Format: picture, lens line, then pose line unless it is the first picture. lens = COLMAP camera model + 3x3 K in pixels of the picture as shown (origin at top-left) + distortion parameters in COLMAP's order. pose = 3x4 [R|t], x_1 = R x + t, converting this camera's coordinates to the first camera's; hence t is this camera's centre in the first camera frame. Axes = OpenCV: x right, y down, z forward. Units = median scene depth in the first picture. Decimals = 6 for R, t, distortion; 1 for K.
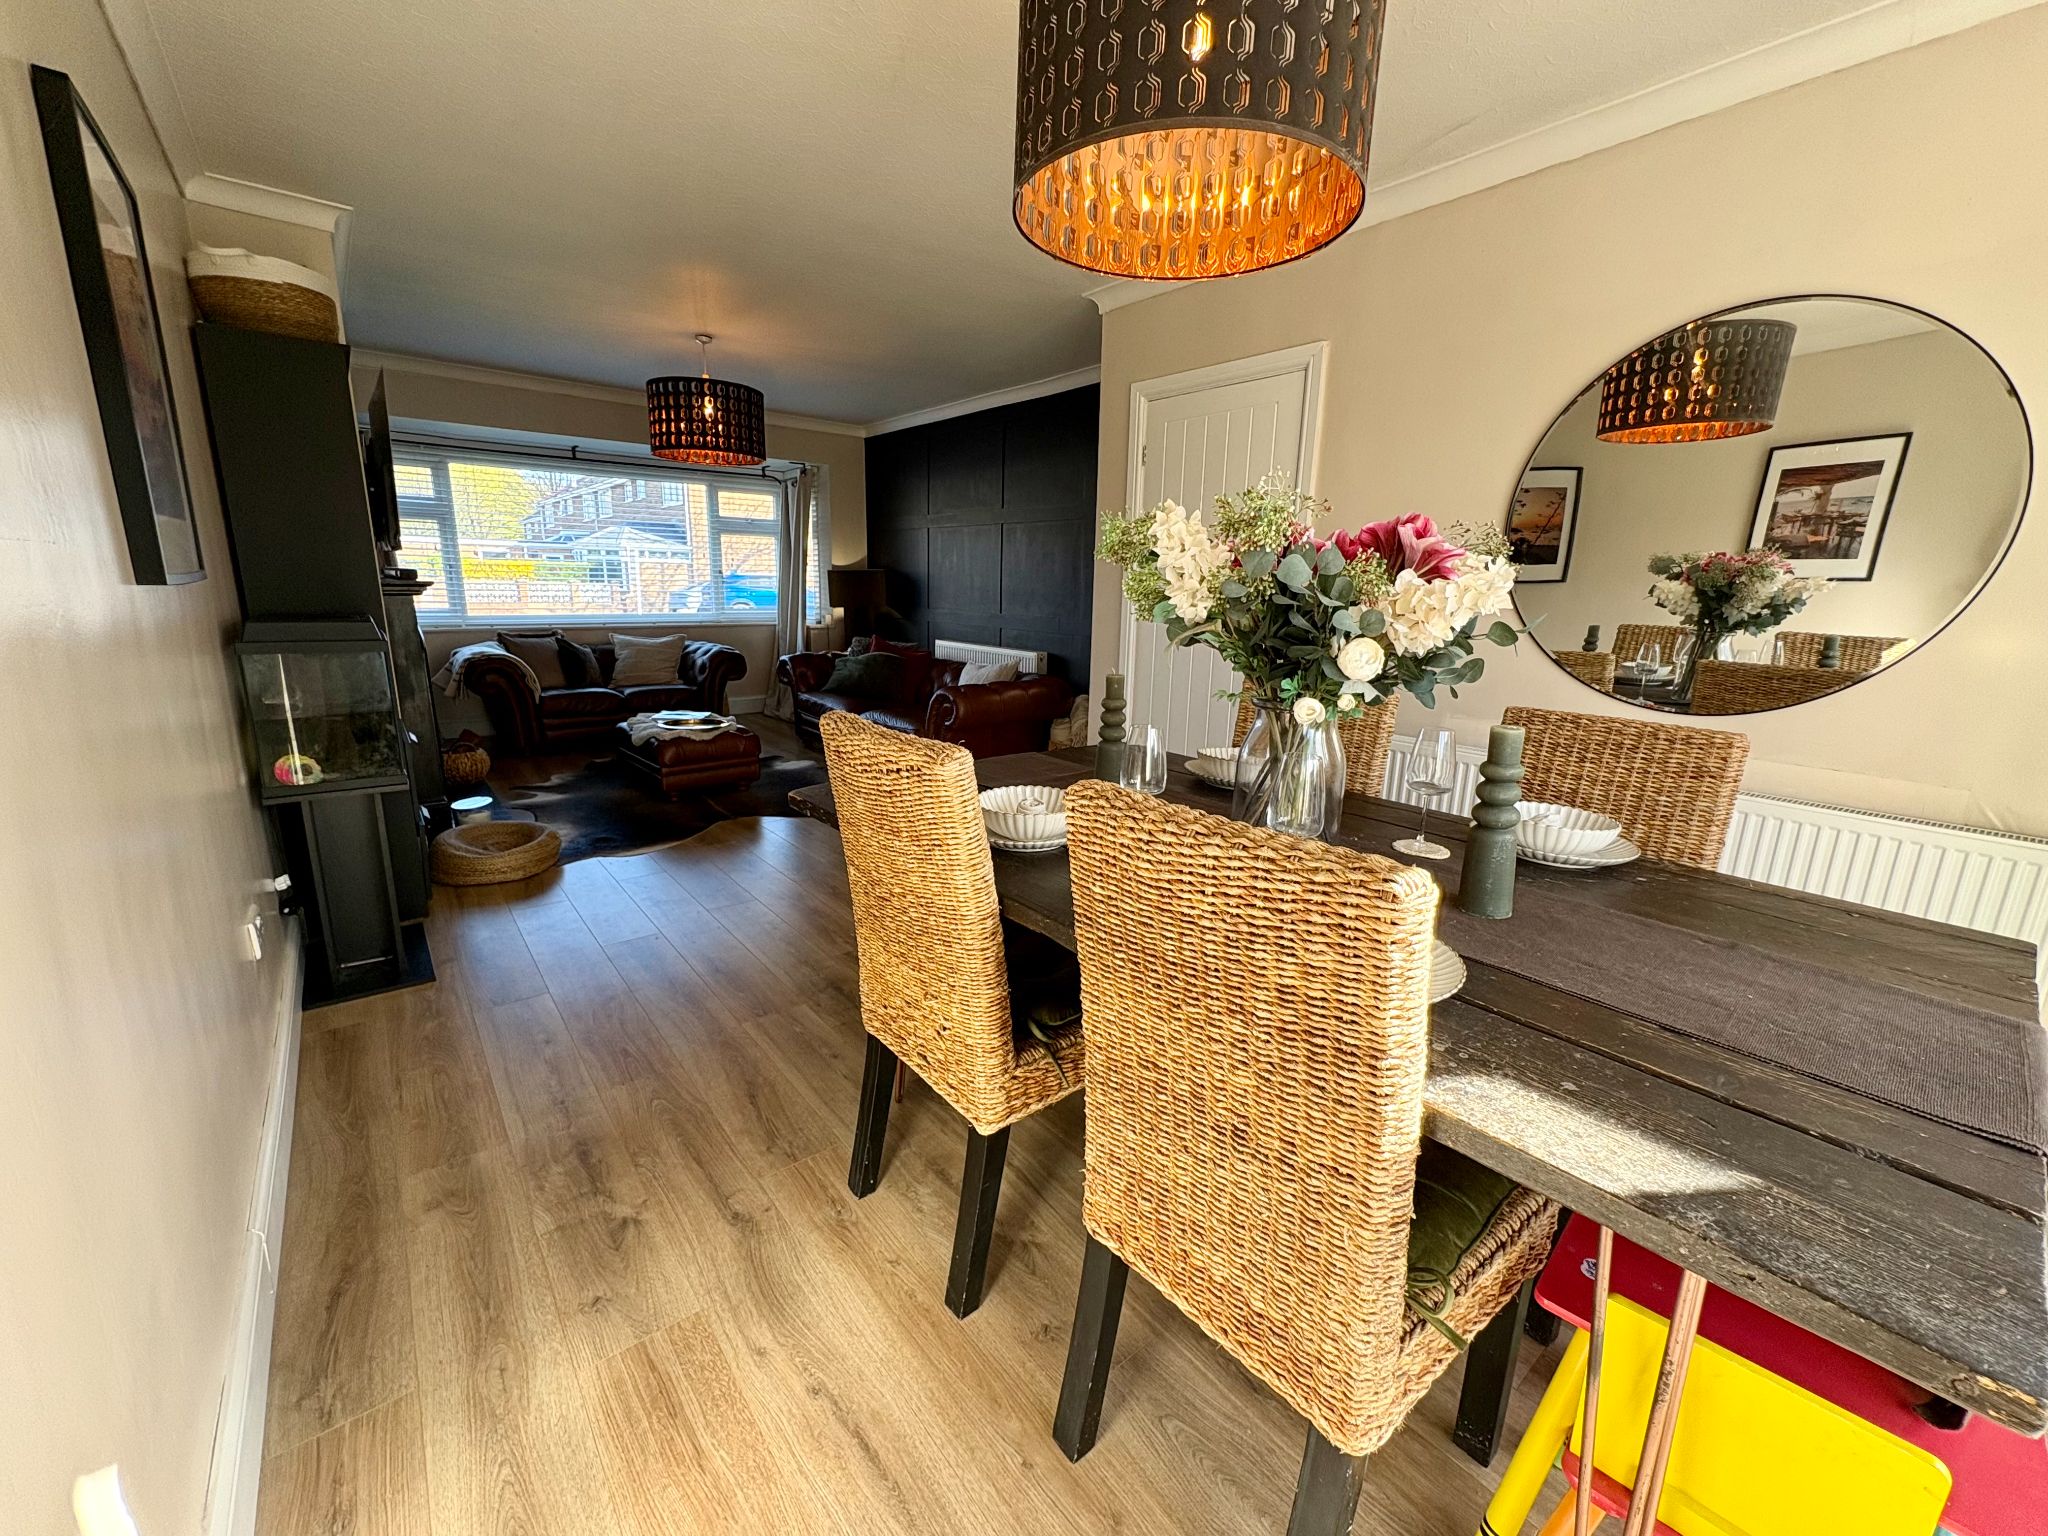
lens RADIAL K [[823.8, 0, 1038.2], [0, 823.8, 753.8], [0, 0, 1]] dist [0.000823, 0.000133]
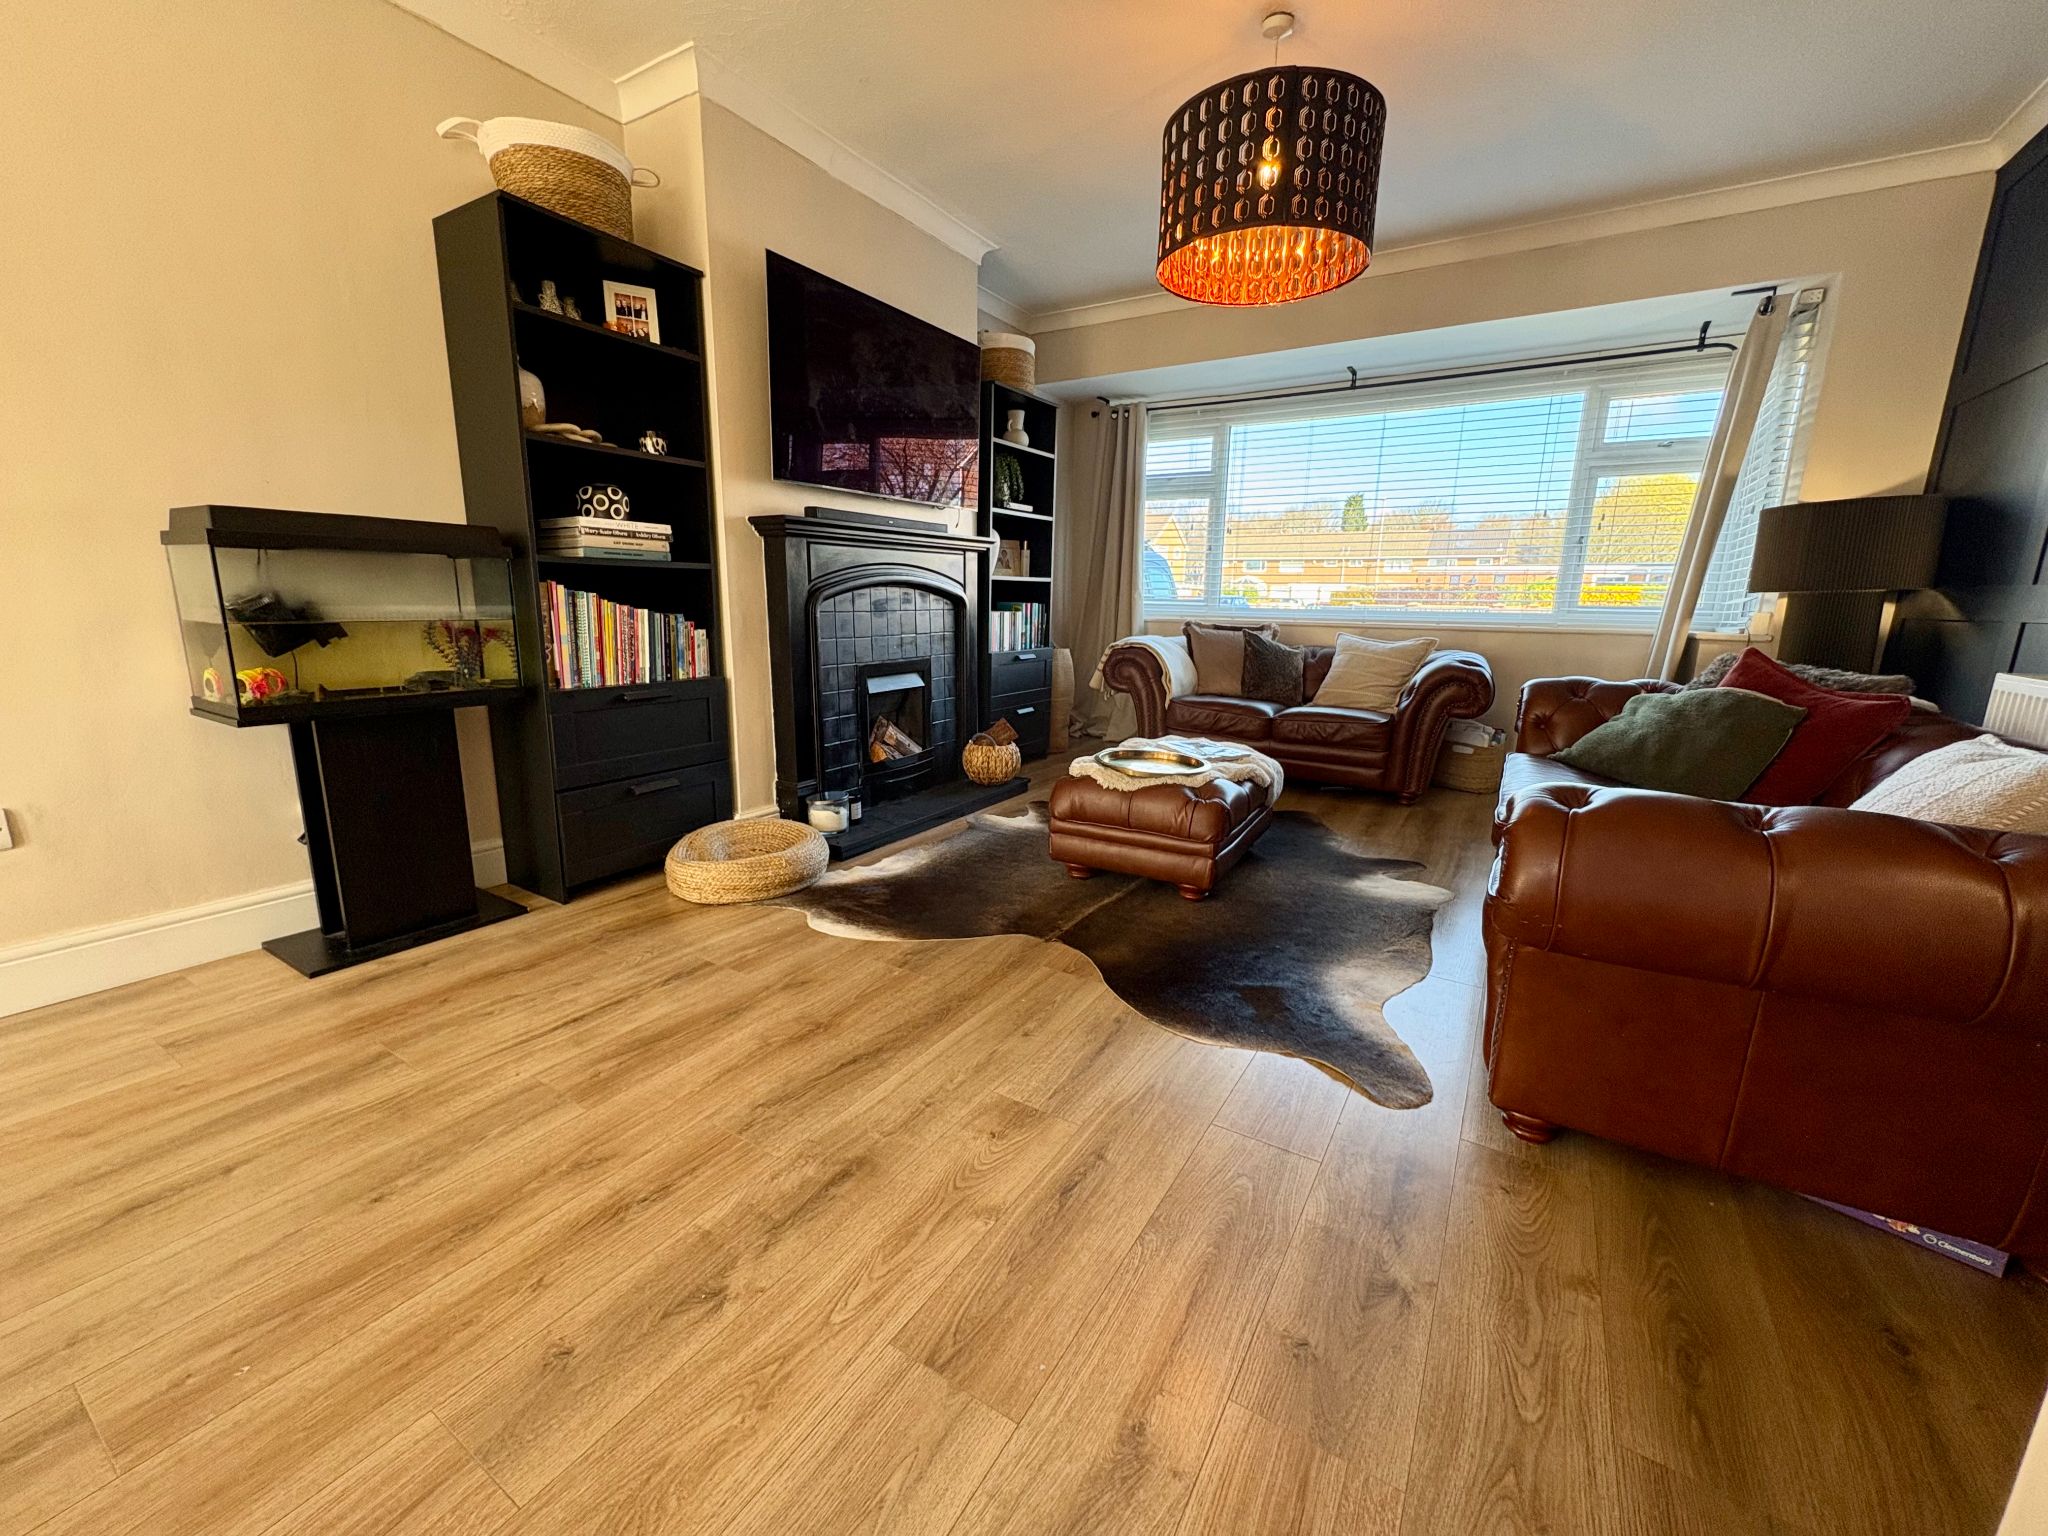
lens RADIAL K [[815.7, 0, 1024.0], [0, 815.7, 768.0], [0, 0, 1]] dist [0.000978, 0.000419]
pose [[0.306934, 0.177174, -0.935094, 0.069220], [-0.206667, 0.971483, 0.116233, -0.062266], [0.929021, 0.157577, 0.334797, 0.567711]]
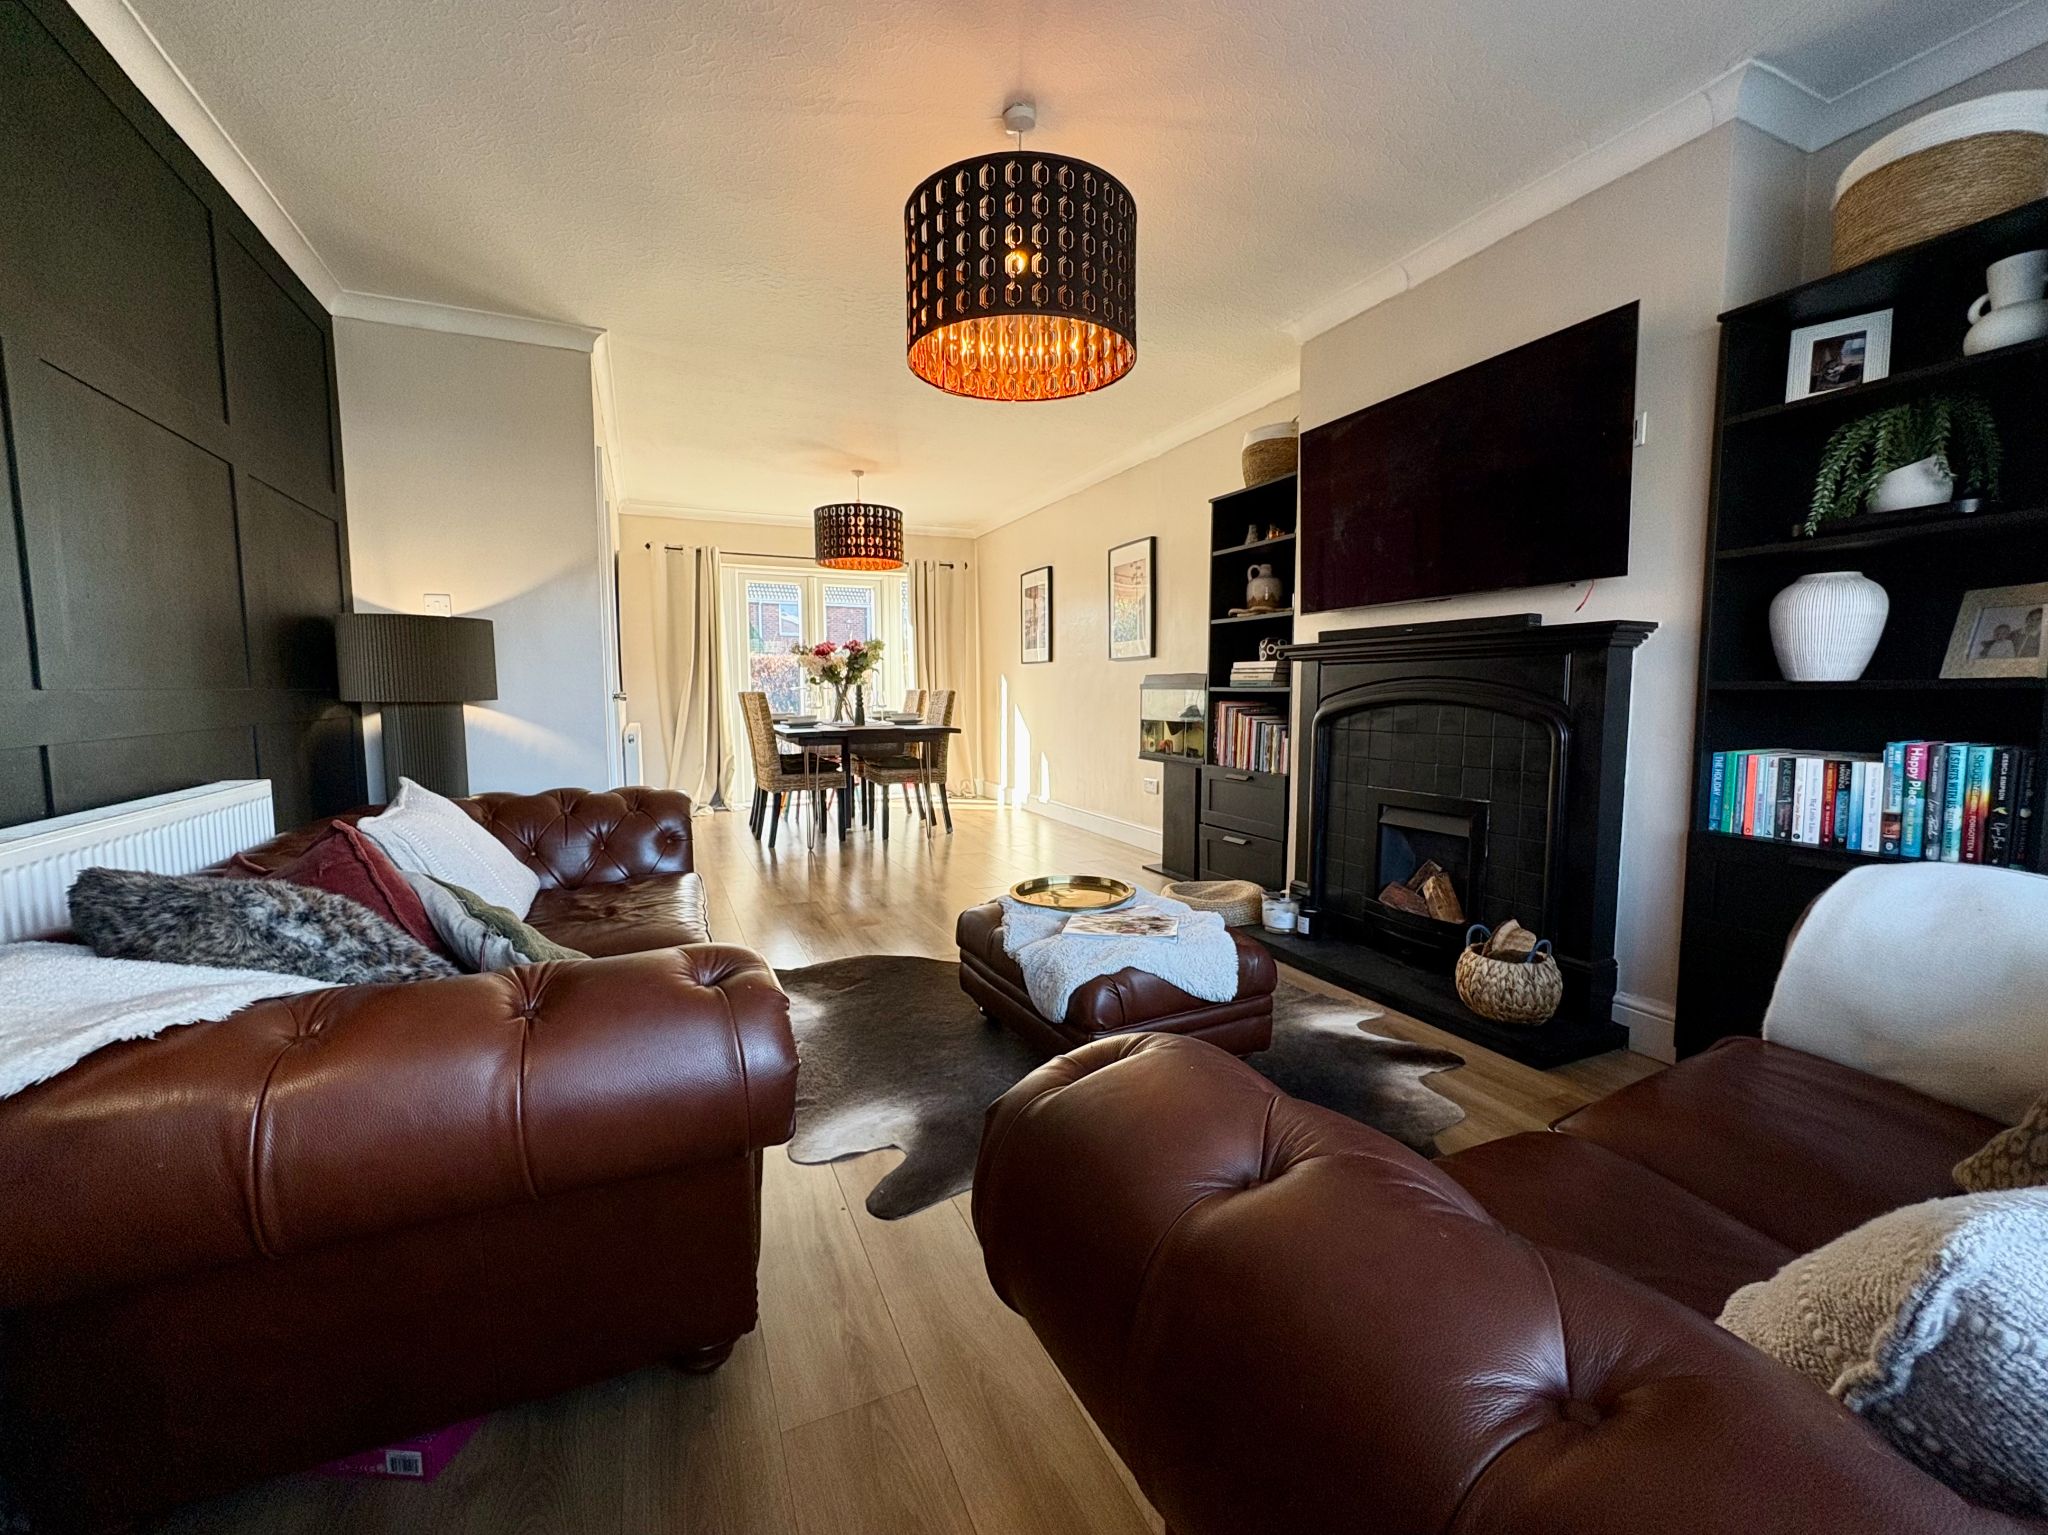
lens RADIAL K [[815.7, 0, 1024.0], [0, 815.7, 767.5], [0, 0, 1]] dist [0.000978, 0.000419]
pose [[-0.963485, -0.047491, 0.263518, -0.406470], [0.035021, 0.953341, 0.299856, -0.210560], [-0.265463, 0.298135, -0.916867, 1.140640]]
